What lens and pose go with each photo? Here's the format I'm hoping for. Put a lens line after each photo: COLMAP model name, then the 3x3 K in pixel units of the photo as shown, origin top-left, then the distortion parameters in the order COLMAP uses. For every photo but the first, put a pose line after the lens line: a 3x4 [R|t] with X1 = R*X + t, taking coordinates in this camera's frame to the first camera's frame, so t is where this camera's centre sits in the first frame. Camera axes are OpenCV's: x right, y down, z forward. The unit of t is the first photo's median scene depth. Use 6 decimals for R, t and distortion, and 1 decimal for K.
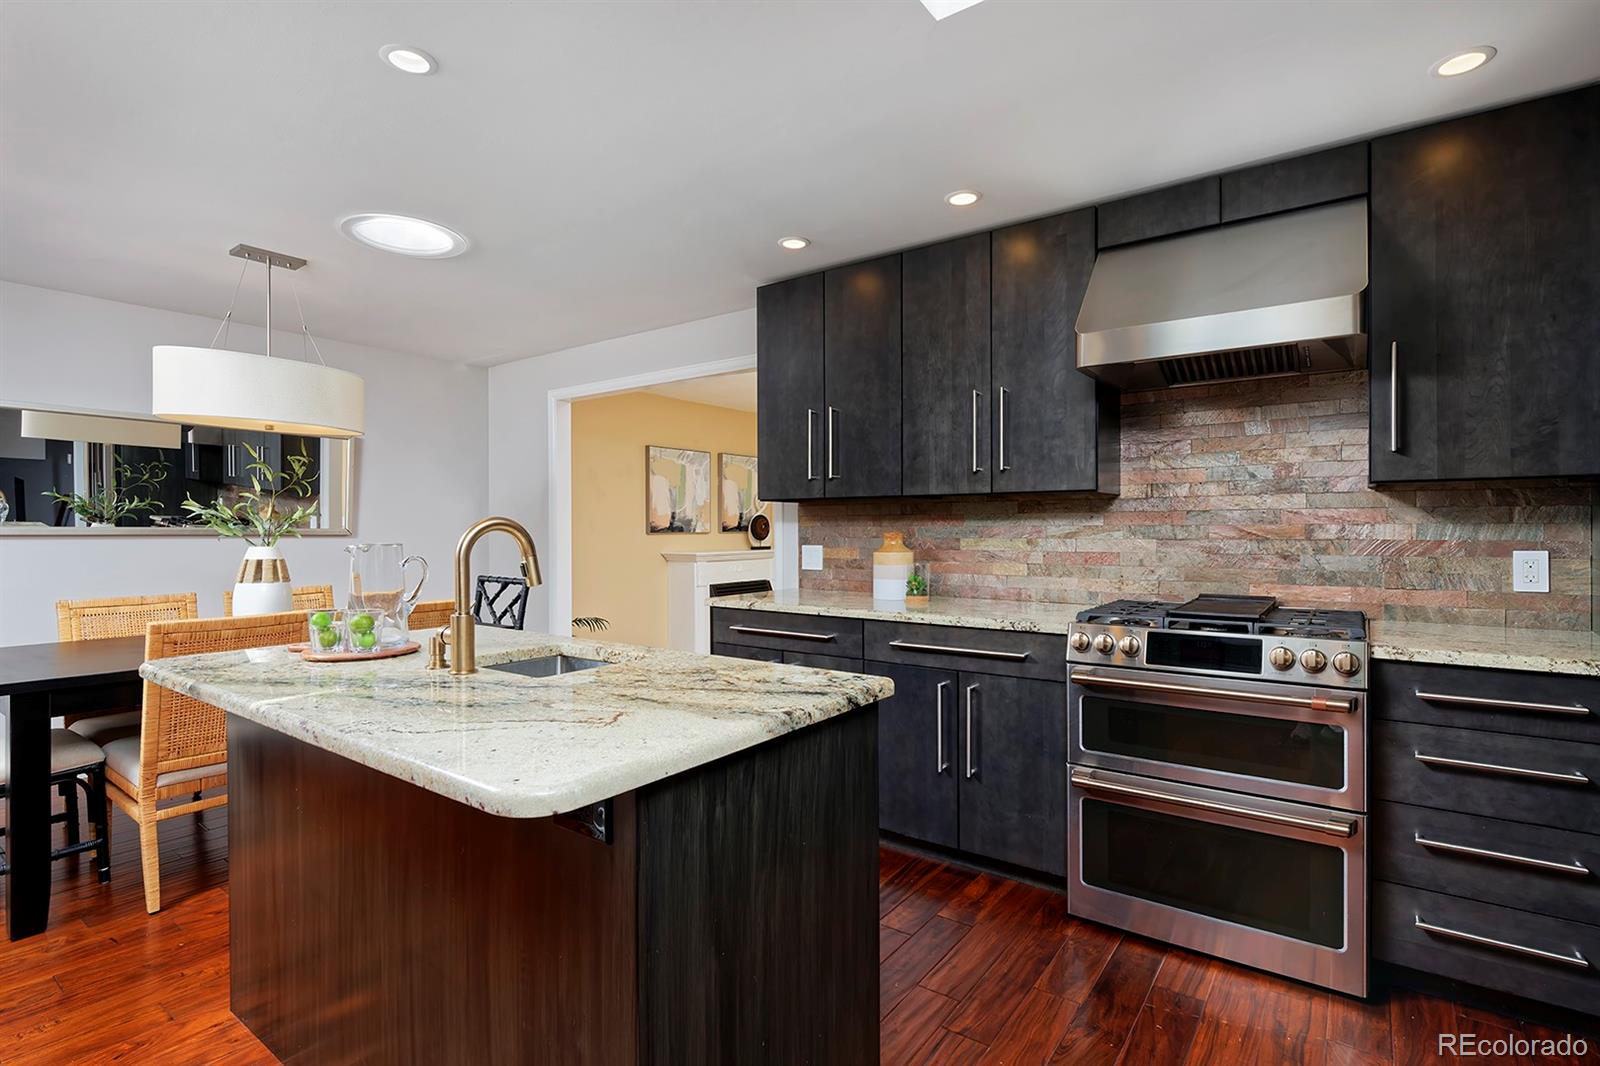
lens RADIAL K [[773.0, 0, 800.0], [0, 773.0, 533.0], [0, 0, 1]] dist [-0.000086, 0.000334]
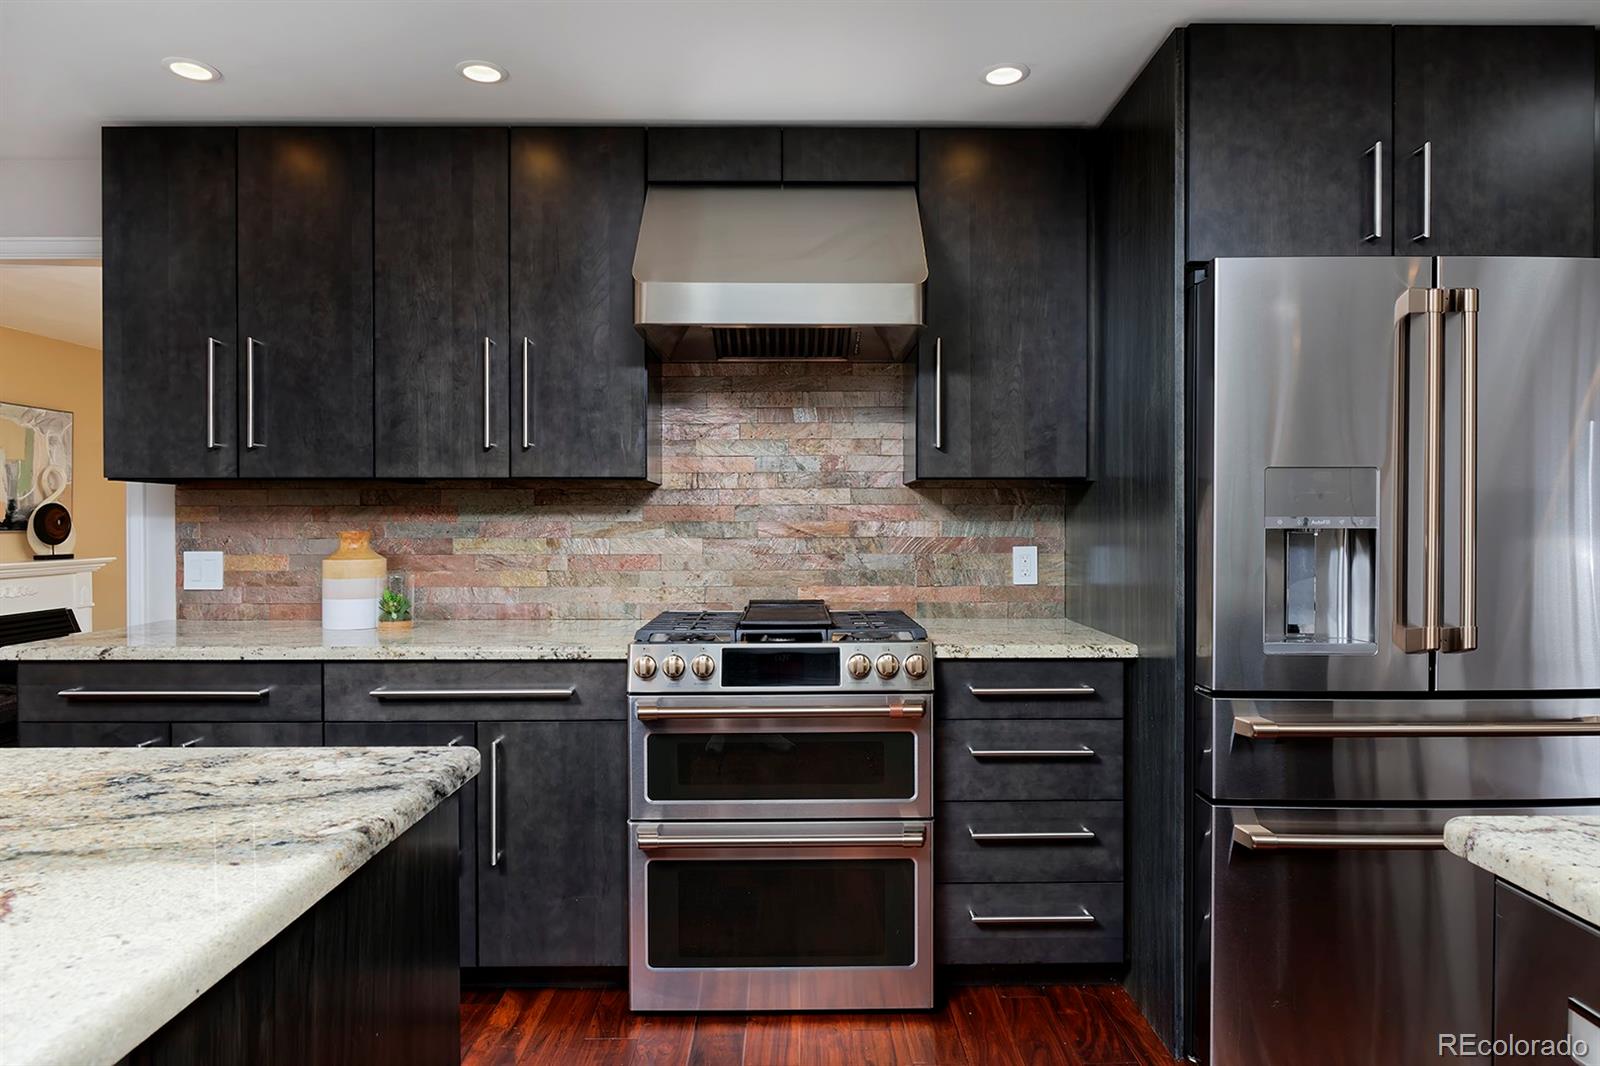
lens RADIAL K [[964.4, 0, 800.0], [0, 964.4, 533.0], [0, 0, 1]] dist [0.000823, -0.001061]
pose [[0.800719, -0.003624, 0.599029, -0.098607], [0.002654, 0.999993, 0.002501, 0.000002], [-0.599034, -0.000413, 0.800724, 0.097862]]
